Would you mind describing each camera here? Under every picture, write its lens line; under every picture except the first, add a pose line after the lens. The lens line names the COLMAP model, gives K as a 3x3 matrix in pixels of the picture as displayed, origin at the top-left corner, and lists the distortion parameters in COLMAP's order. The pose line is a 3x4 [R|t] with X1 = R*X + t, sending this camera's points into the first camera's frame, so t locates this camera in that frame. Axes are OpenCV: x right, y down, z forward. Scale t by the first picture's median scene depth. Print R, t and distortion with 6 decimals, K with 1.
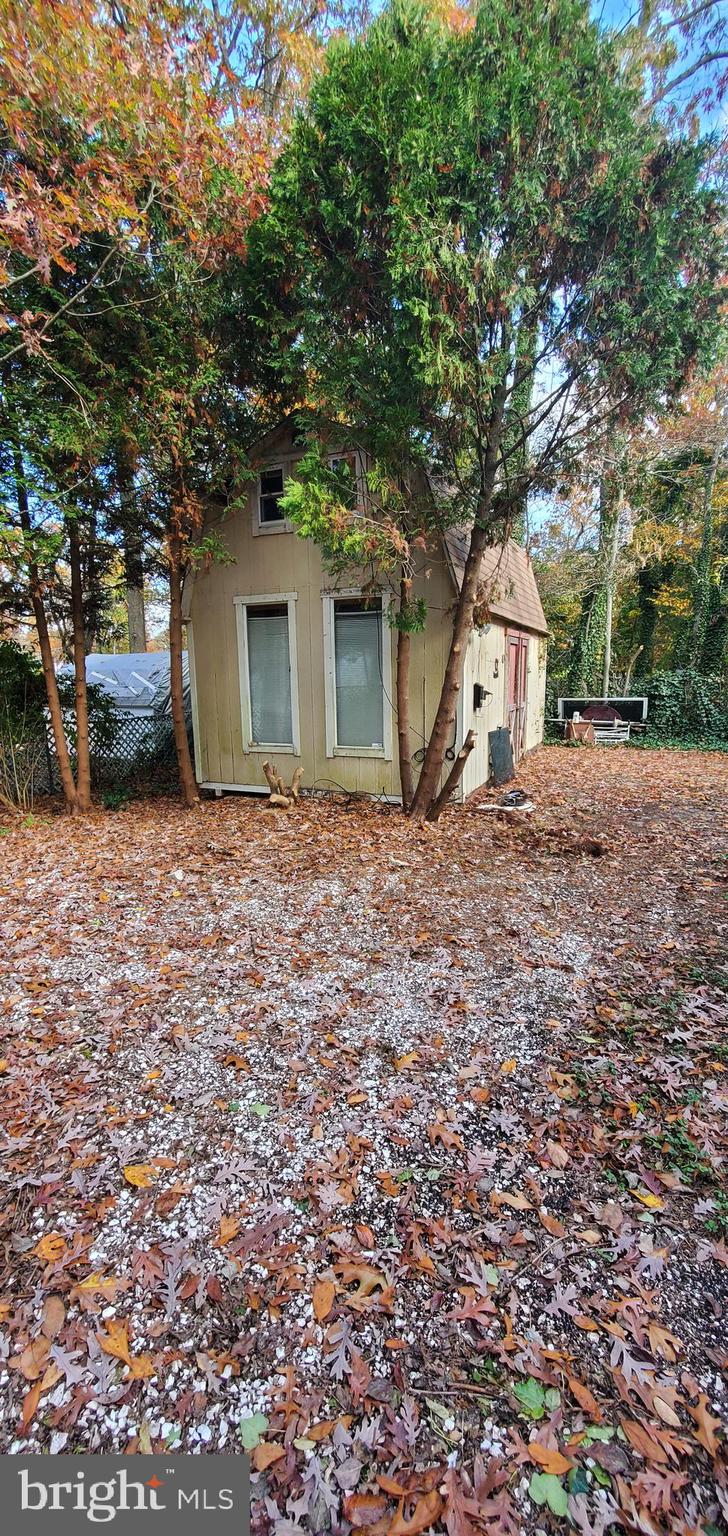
lens RADIAL K [[597.8, 0, 367.8], [0, 597.8, 775.4], [0, 0, 1]] dist [0.000271, -0.001855]
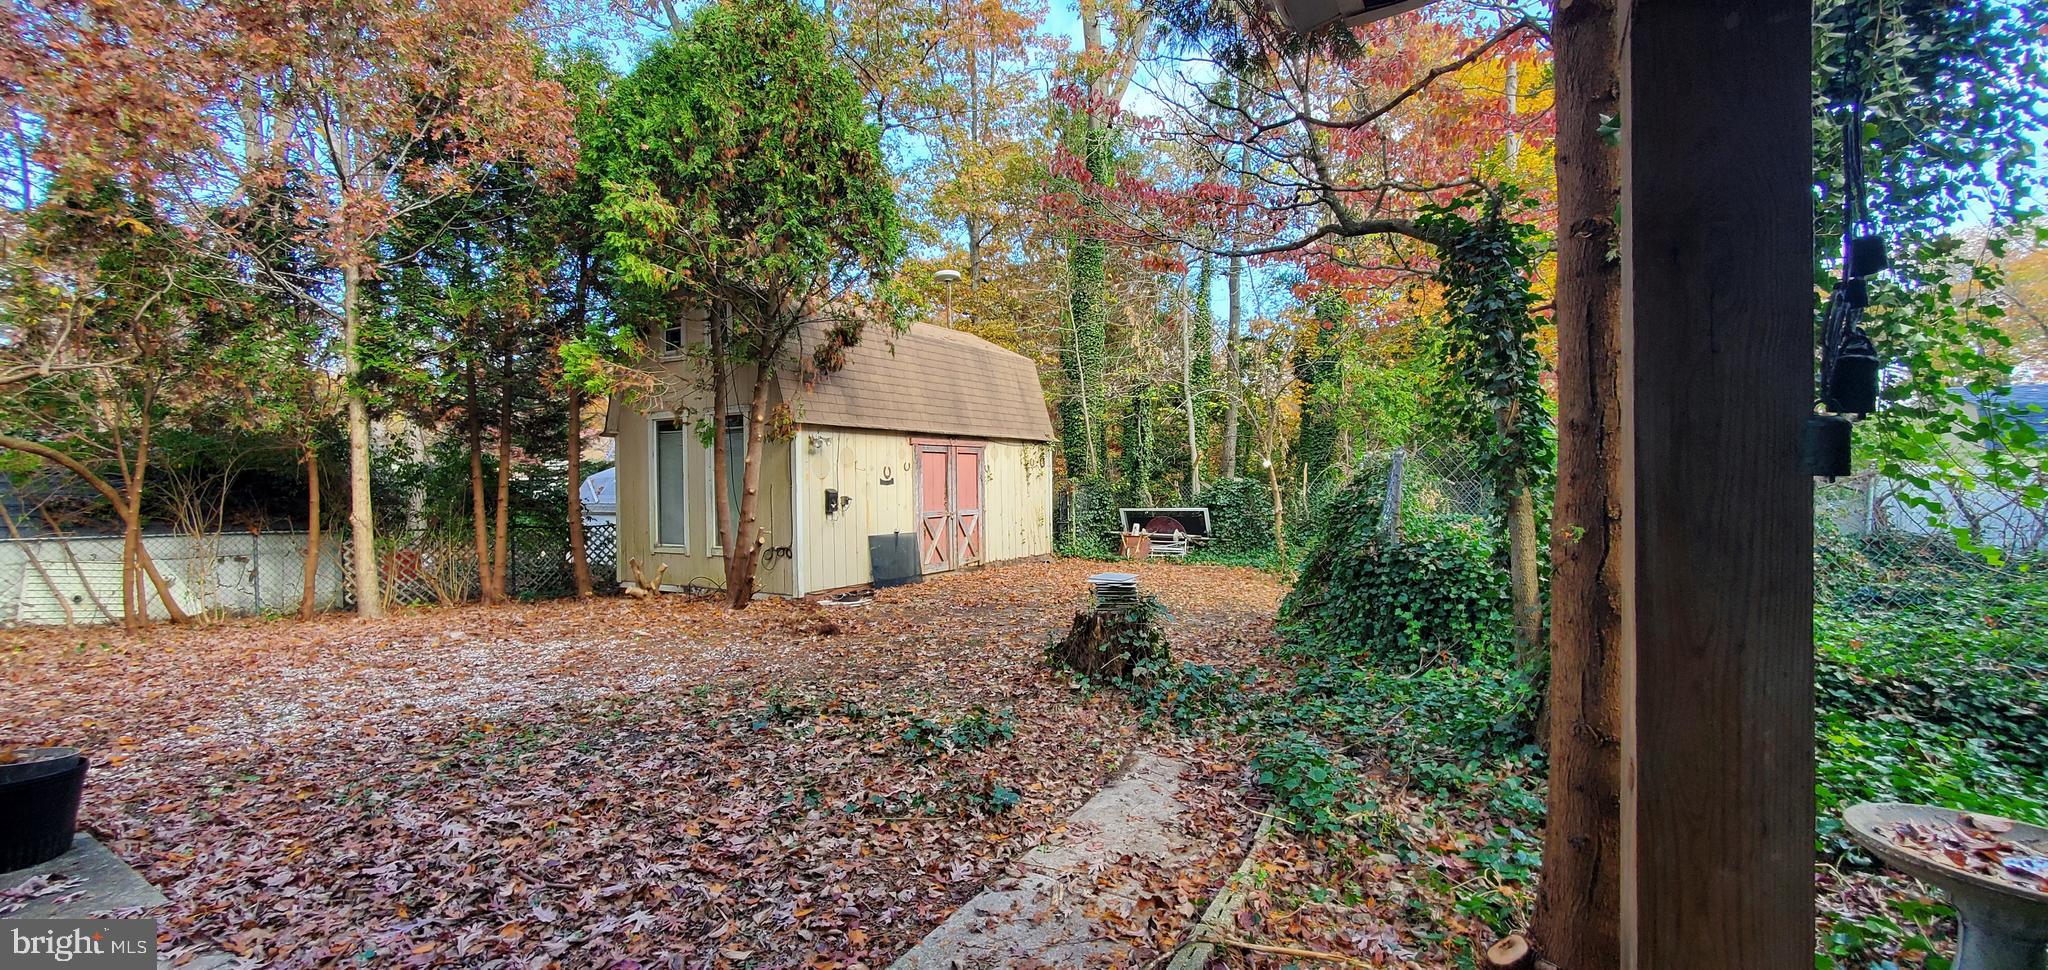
lens RADIAL K [[797.1, 0, 1040.8], [0, 797.1, 479.9], [0, 0, 1]] dist [0.000271, -0.001855]
pose [[0.994566, 0.000883, -0.104100, 0.421115], [-0.018532, 0.985493, -0.168700, 0.040520], [0.102441, 0.169712, 0.980155, -0.233215]]
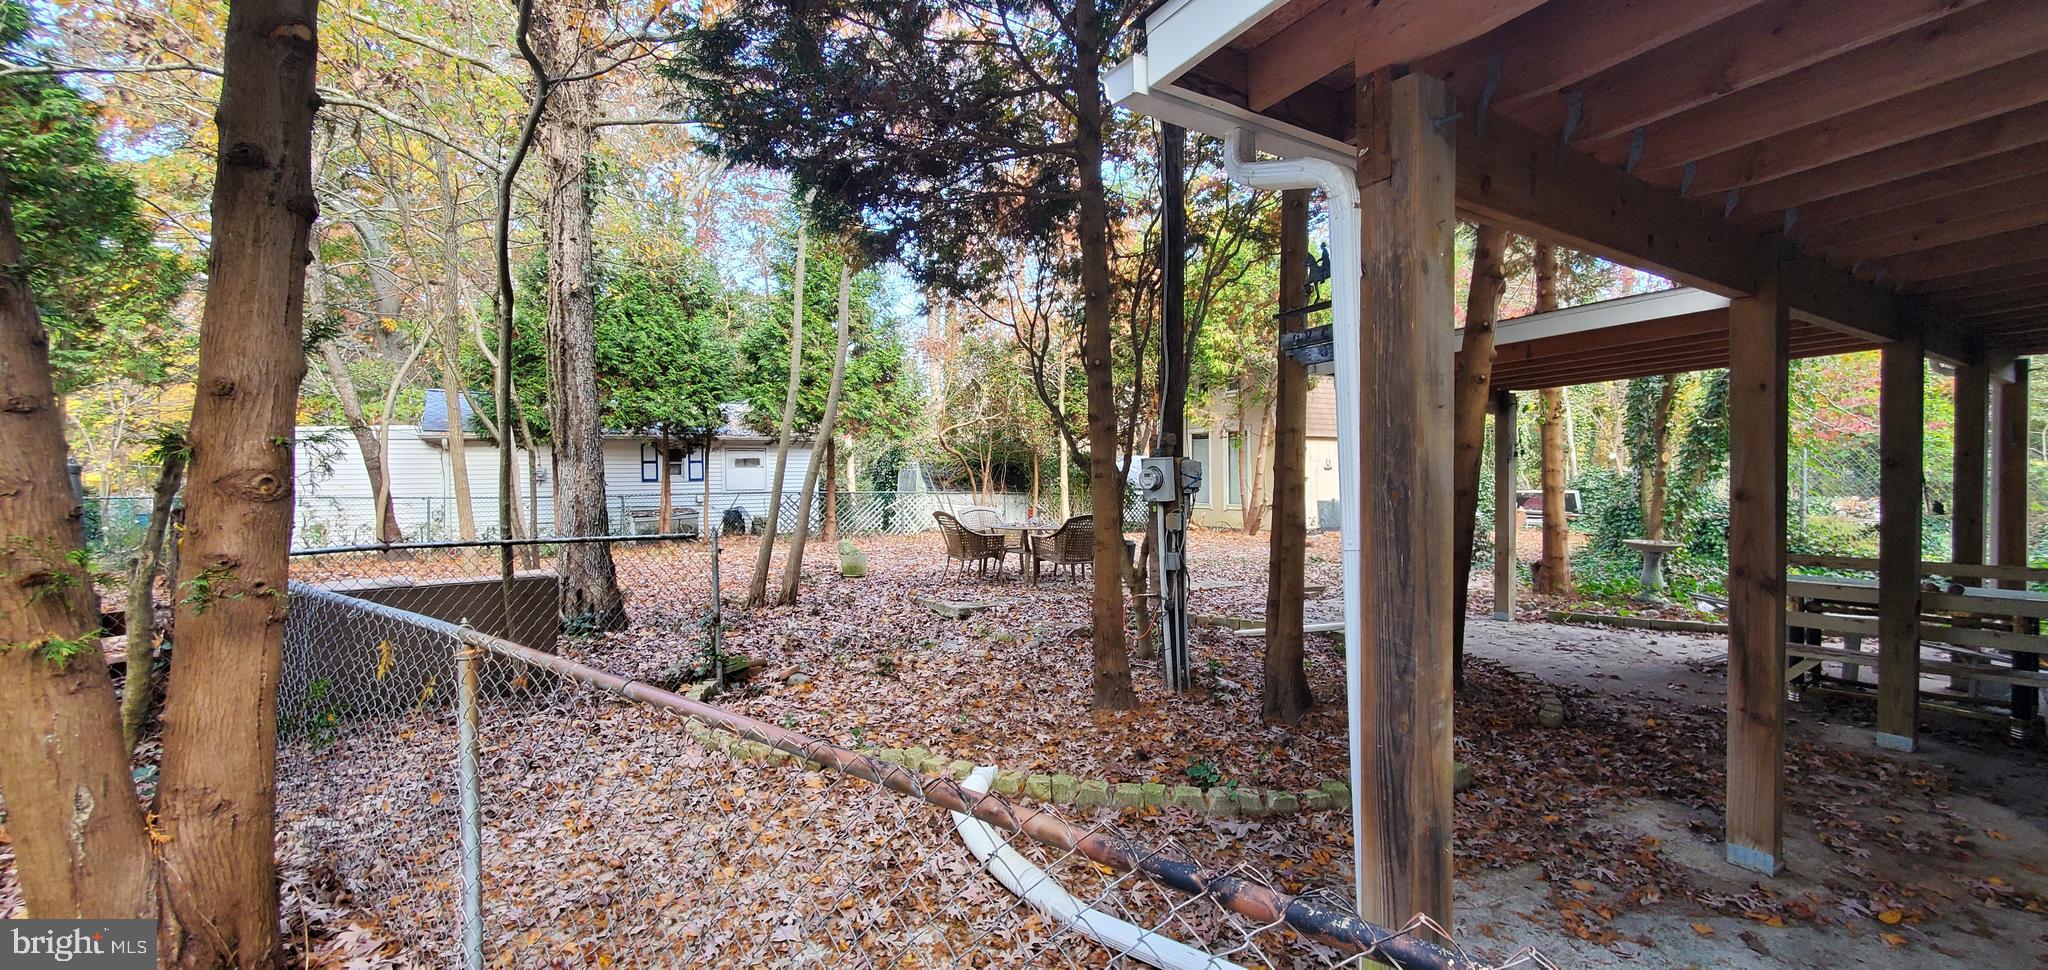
lens RADIAL K [[797.1, 0, 1040.8], [0, 797.1, 479.9], [0, 0, 1]] dist [0.000271, -0.001855]
pose [[0.843268, 0.009358, -0.537411, 0.513138], [-0.095768, 0.986466, -0.133094, 0.181960], [0.528892, 0.163701, 0.832752, -0.979246]]
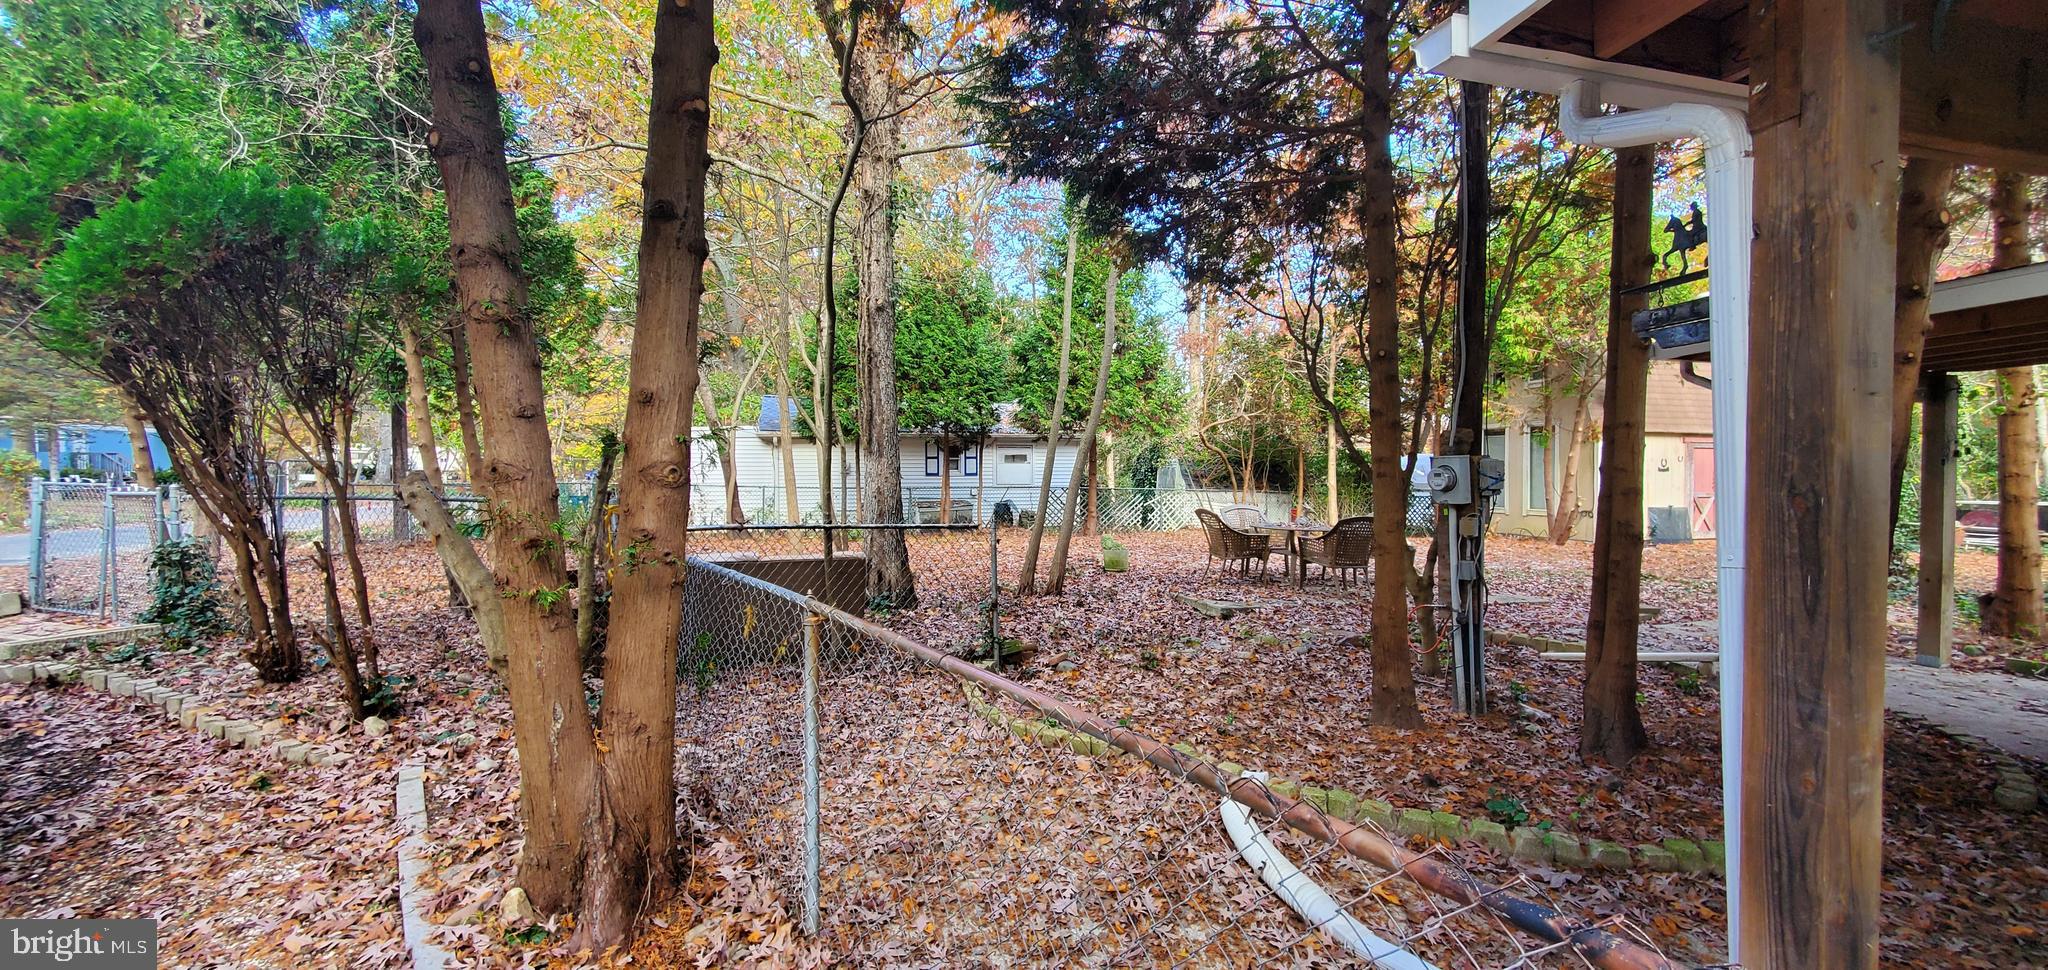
lens RADIAL K [[797.1, 0, 1040.8], [0, 797.1, 479.9], [0, 0, 1]] dist [0.000271, -0.001855]
pose [[0.642227, 0.021646, -0.766209, 0.496595], [-0.143976, 0.985216, -0.092847, 0.185840], [0.752871, 0.169945, 0.635849, -0.997866]]
